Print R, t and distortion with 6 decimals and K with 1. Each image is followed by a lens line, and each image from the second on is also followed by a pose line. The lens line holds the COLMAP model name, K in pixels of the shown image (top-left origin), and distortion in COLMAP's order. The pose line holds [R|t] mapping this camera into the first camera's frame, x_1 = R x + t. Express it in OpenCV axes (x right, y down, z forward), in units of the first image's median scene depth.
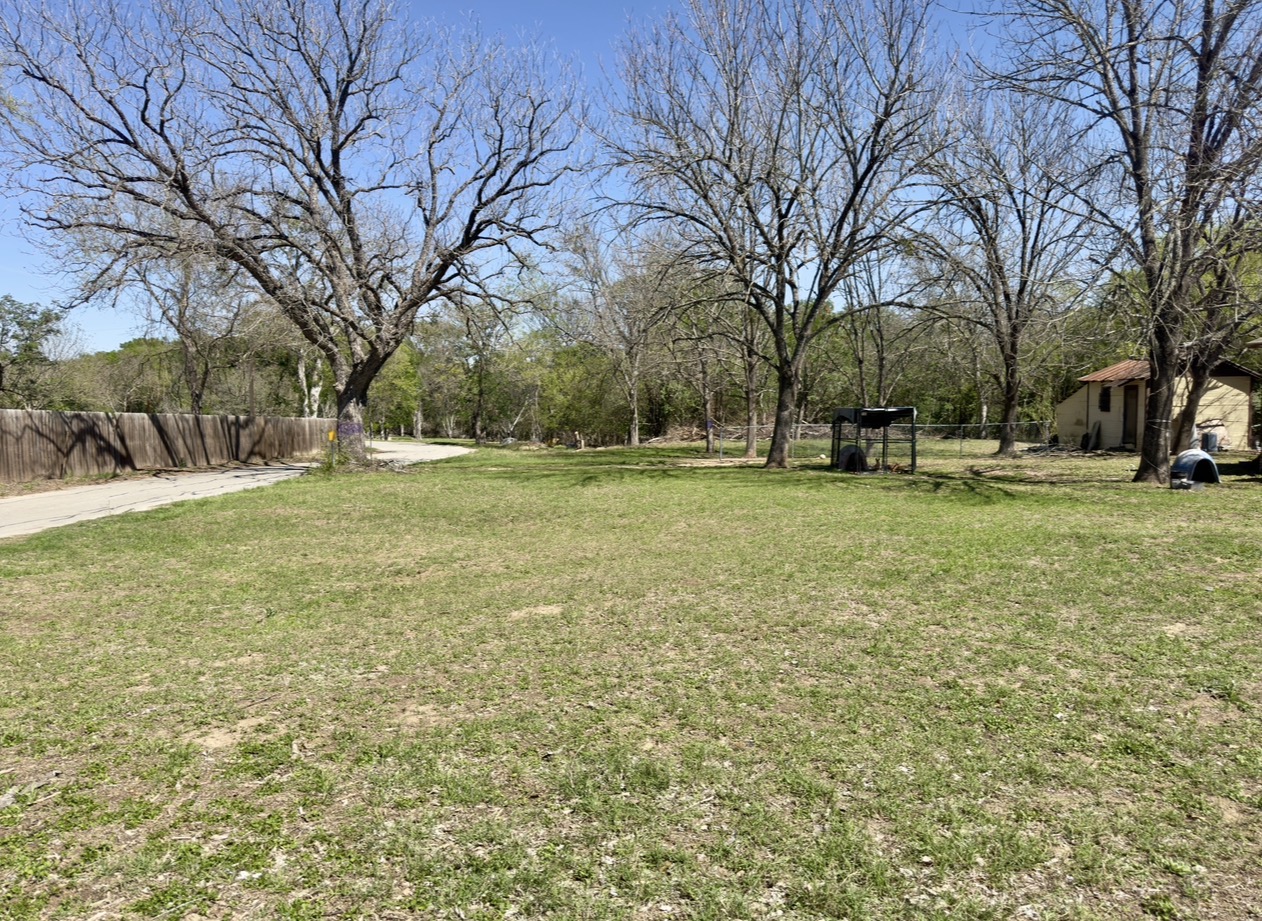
lens RADIAL K [[929.2, 0, 630.6], [0, 929.2, 474.7], [0, 0, 1]] dist [0.069130, -0.083117]
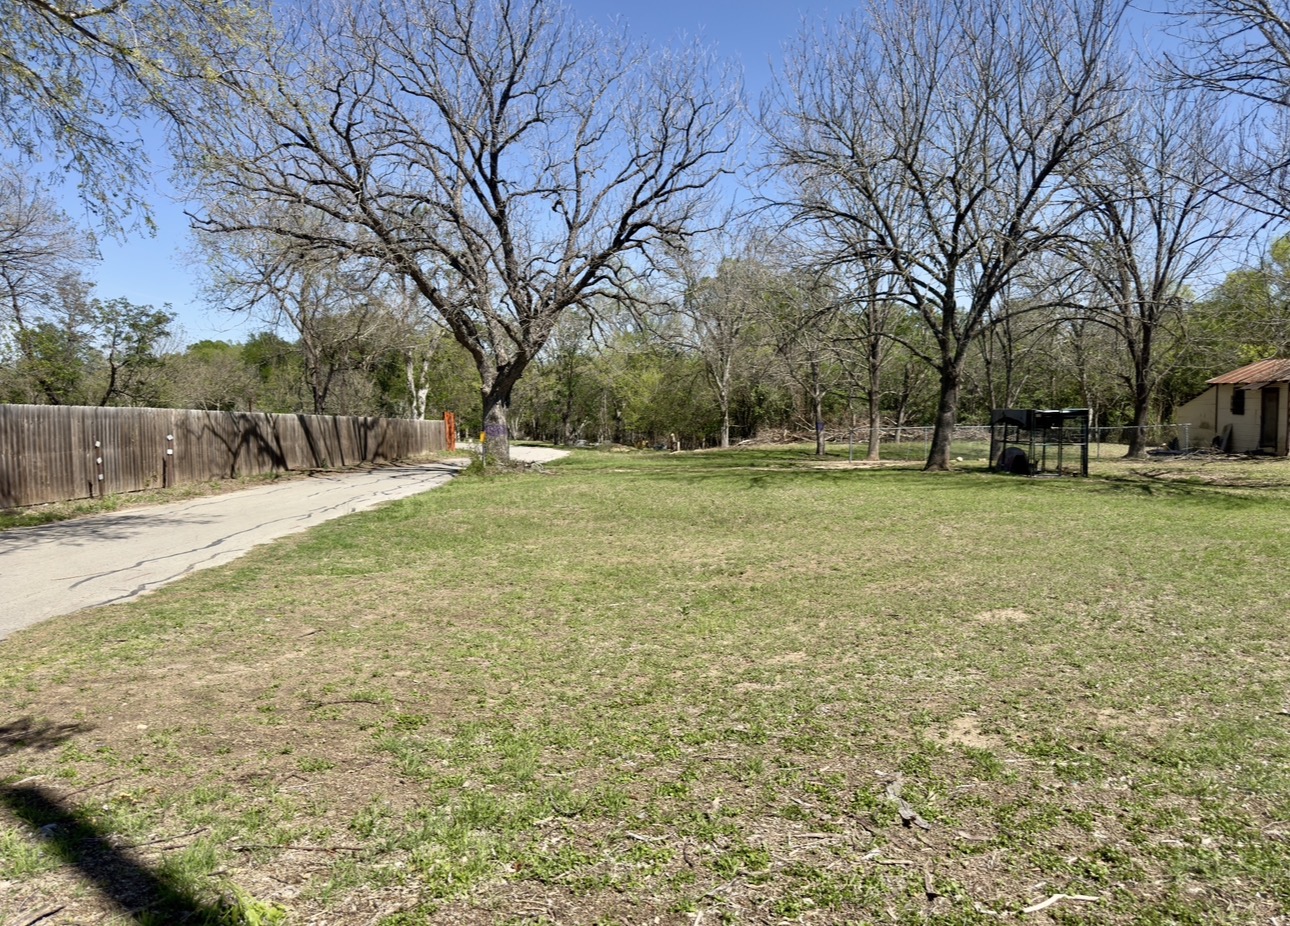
lens RADIAL K [[929.5, 0, 647.2], [0, 929.5, 463.3], [0, 0, 1]] dist [0.116941, -0.190145]
pose [[0.999750, 0.003363, -0.022084, -0.131465], [-0.003699, 0.999878, -0.015203, 0.001332], [0.022031, 0.015281, 0.999641, 0.000115]]
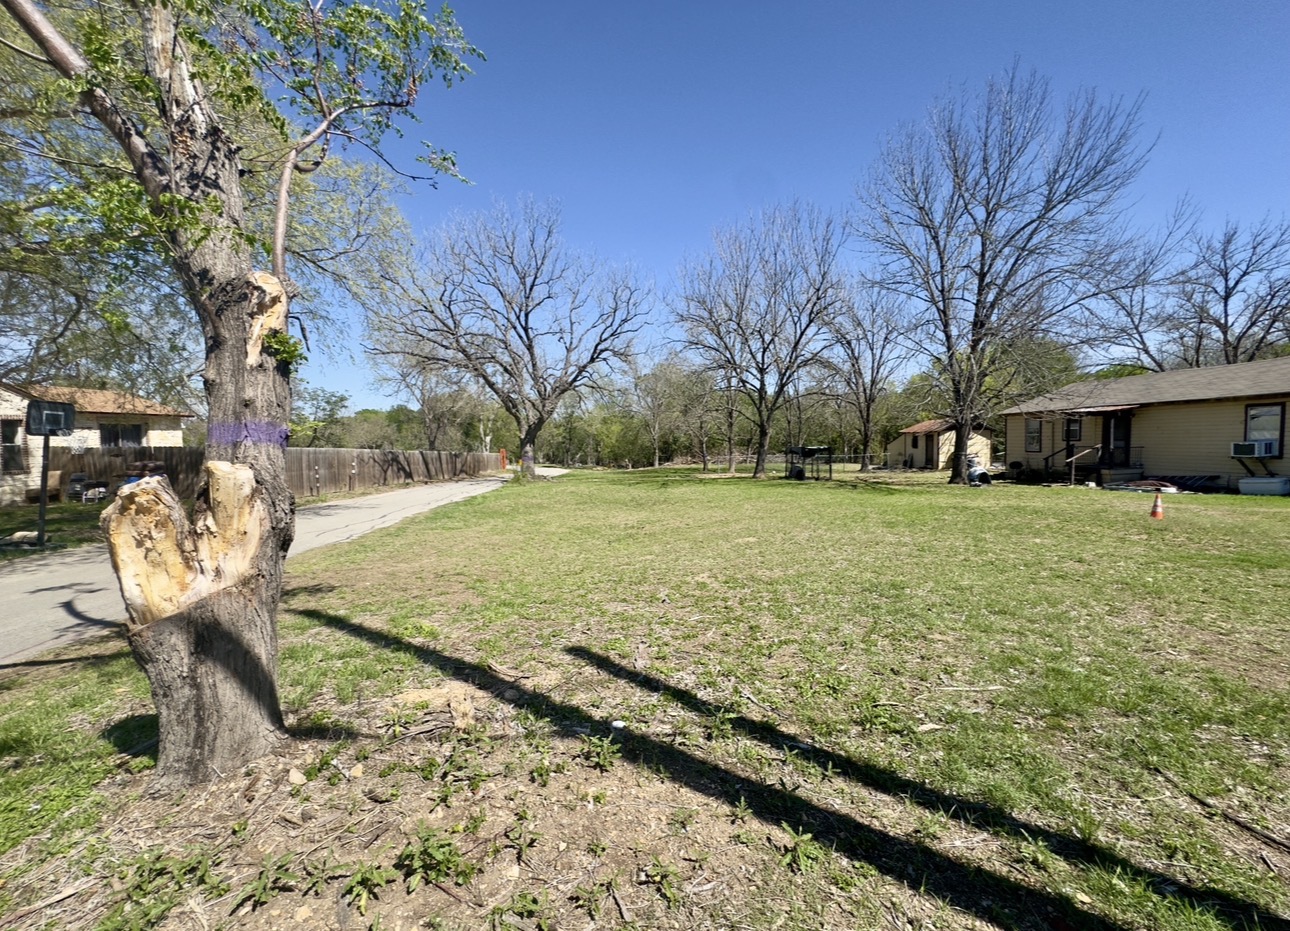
lens RADIAL K [[528.3, 0, 646.8], [0, 528.3, 460.9], [0, 0, 1]] dist [0.001356, -0.000138]
pose [[0.999435, -0.004049, 0.033369, -0.110131], [0.005538, 0.998988, -0.044631, 0.004436], [-0.033155, 0.044791, 0.998446, -0.074228]]
